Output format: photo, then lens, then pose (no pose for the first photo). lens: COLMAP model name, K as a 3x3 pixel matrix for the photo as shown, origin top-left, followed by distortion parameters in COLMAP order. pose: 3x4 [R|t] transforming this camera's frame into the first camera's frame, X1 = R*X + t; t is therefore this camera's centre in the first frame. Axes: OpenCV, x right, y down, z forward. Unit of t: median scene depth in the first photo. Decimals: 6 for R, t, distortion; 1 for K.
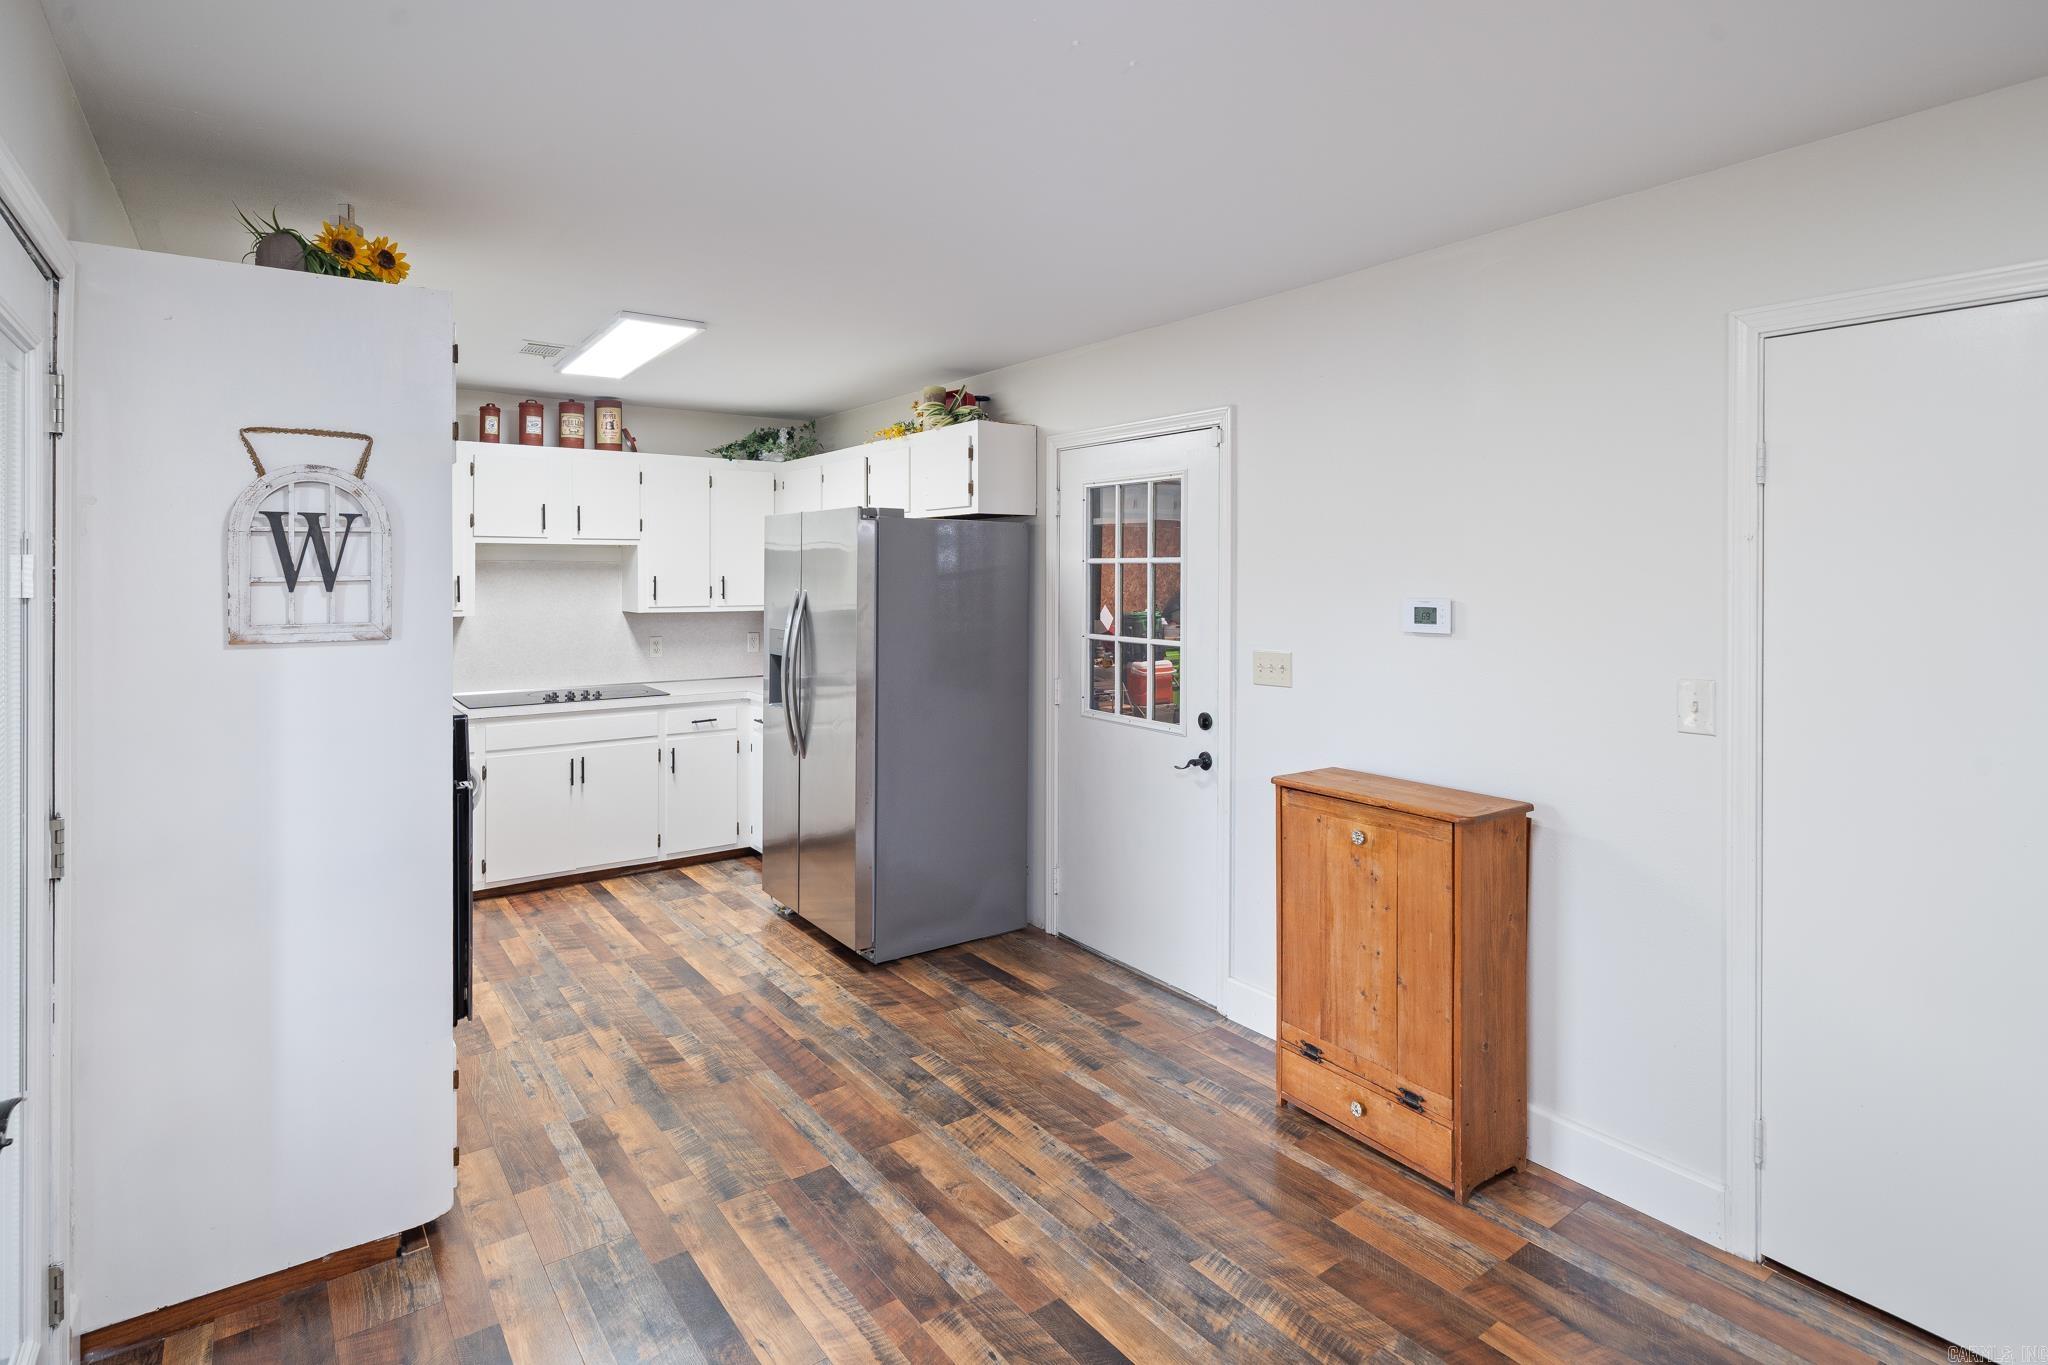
lens RADIAL K [[1040.2, 0, 1027.8], [0, 1040.2, 569.6], [0, 0, 1]] dist [0.002065, 0.000599]
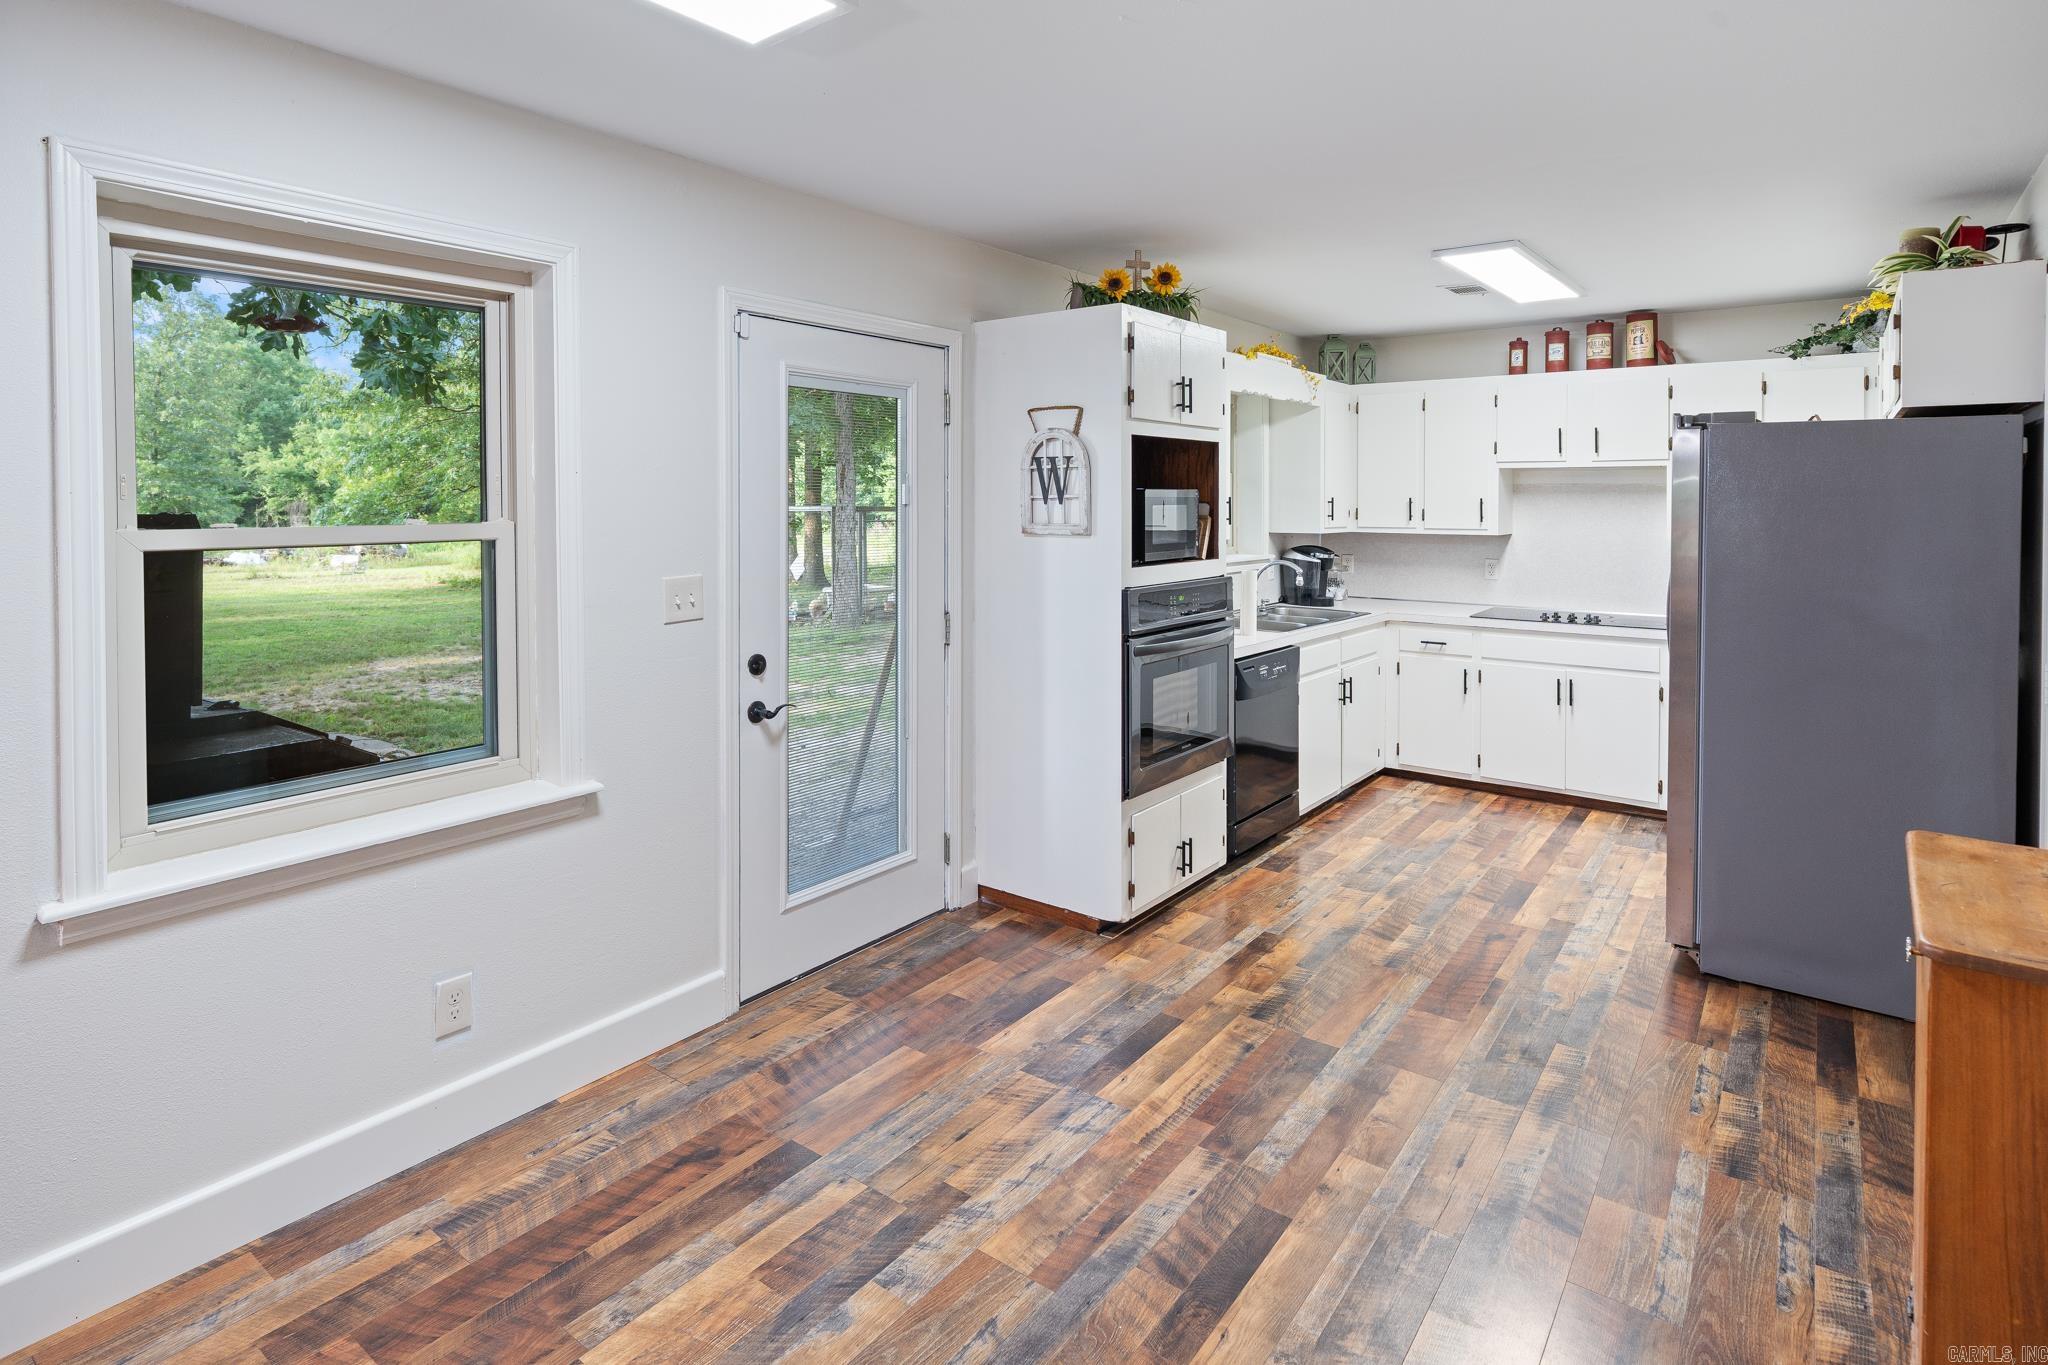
lens RADIAL K [[1064.0, 0, 1025.1], [0, 1064.0, 522.0], [0, 0, 1]] dist [-0.000297, 0.000281]
pose [[0.290582, 0.021974, -0.956598, 0.583298], [0.001010, 0.999729, 0.023271, 0.006070], [0.956850, -0.007728, 0.290481, 0.296849]]
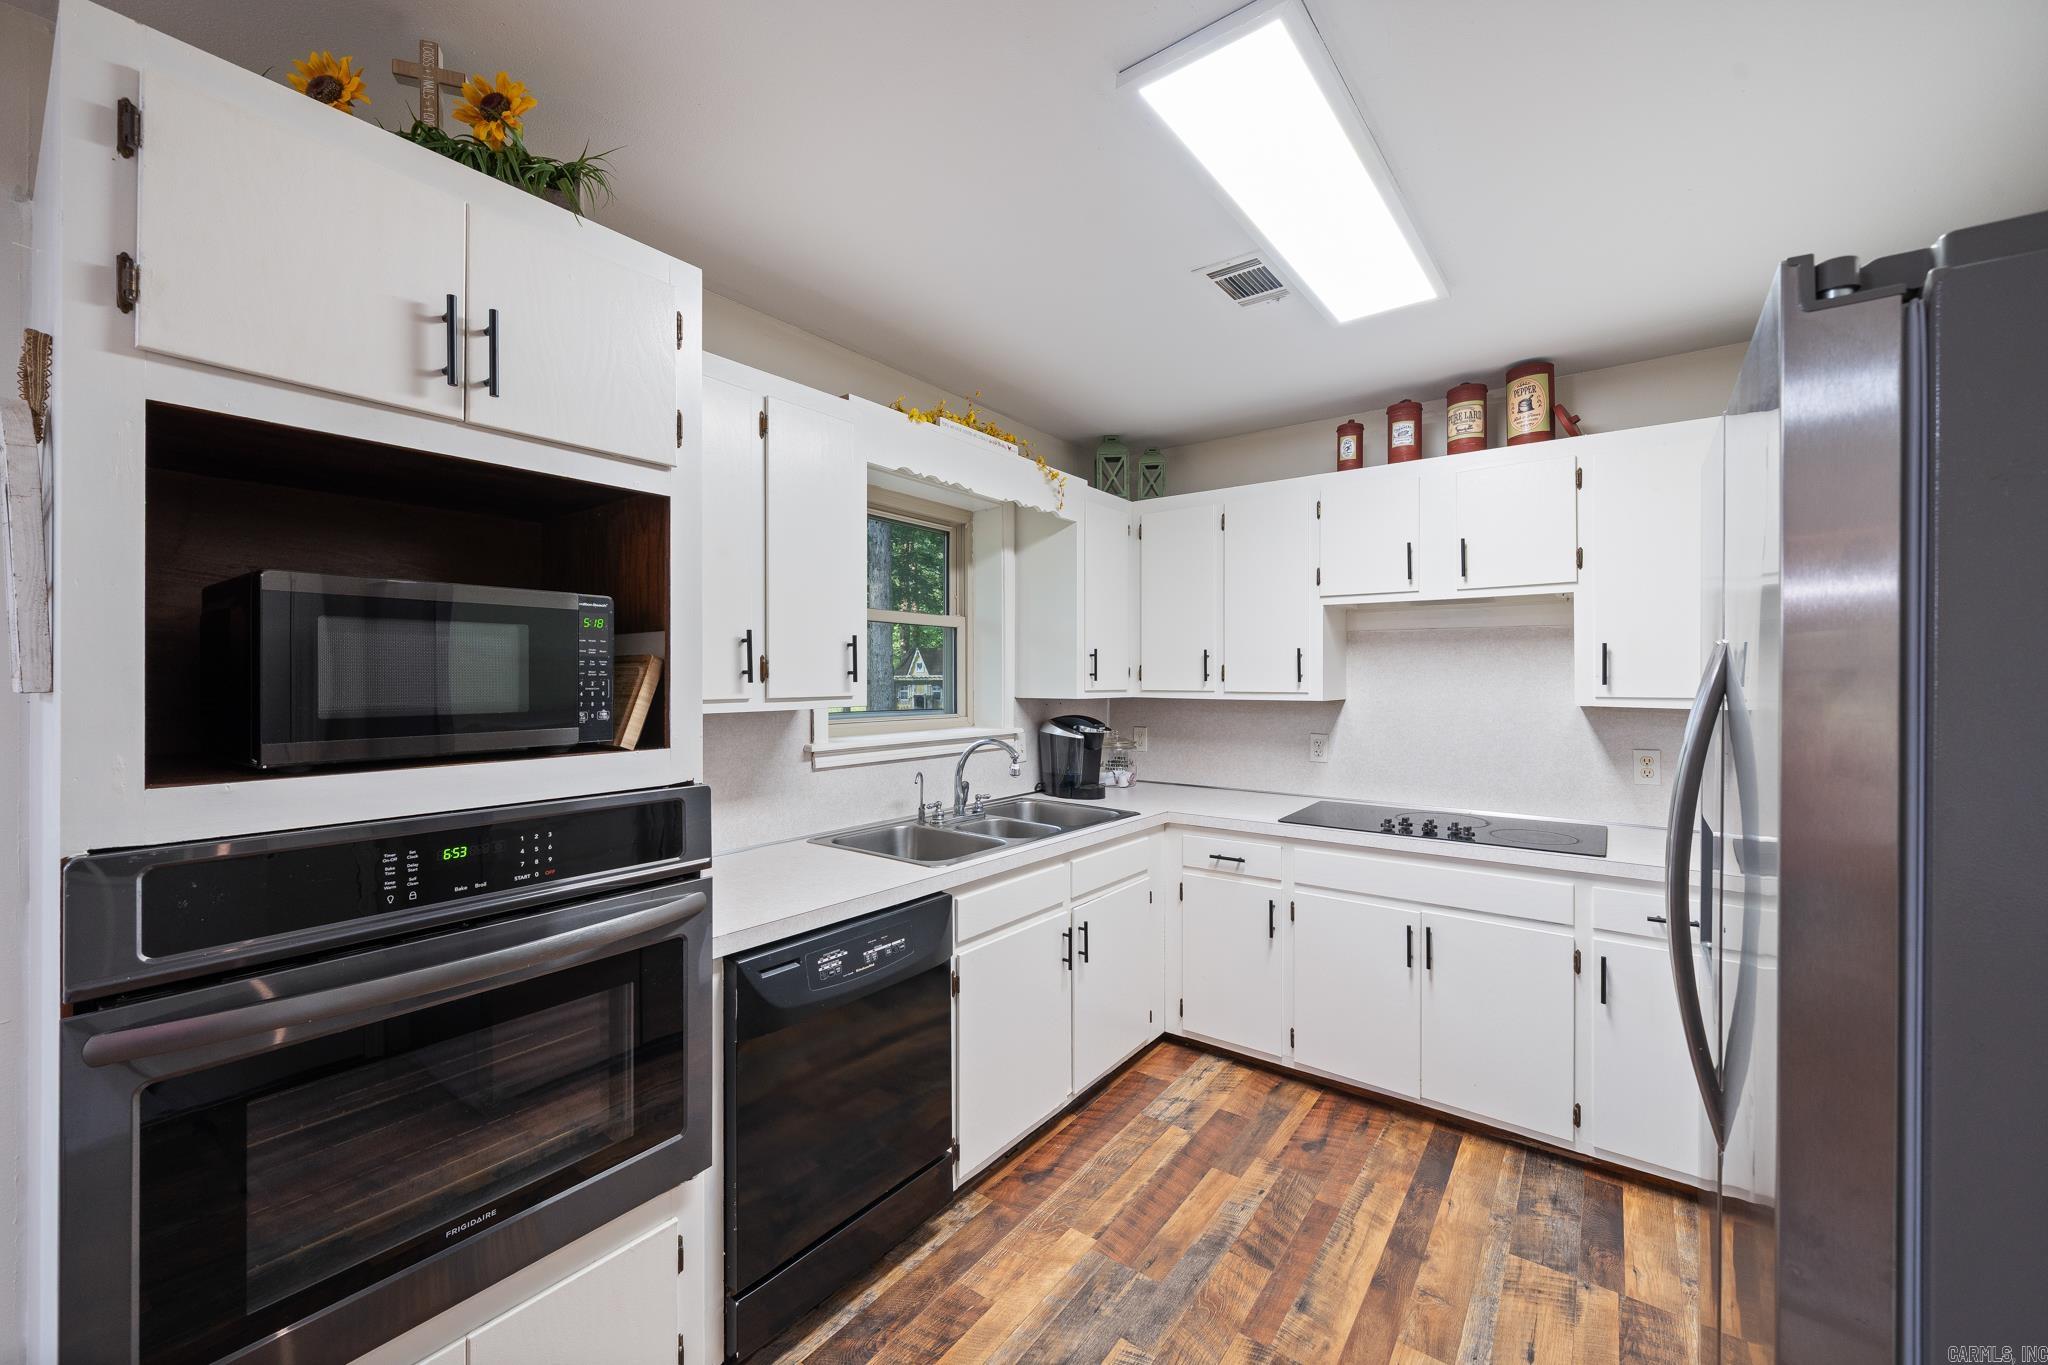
lens RADIAL K [[799.9, 0, 1024.0], [0, 799.9, 682.5], [0, 0, 1]] dist [-0.001199, -0.000036]
pose [[0.295151, 0.006298, -0.955430, -0.051248], [0.001736, 0.999973, 0.007128, 0.039219], [0.955449, -0.003762, 0.295132, 0.914533]]
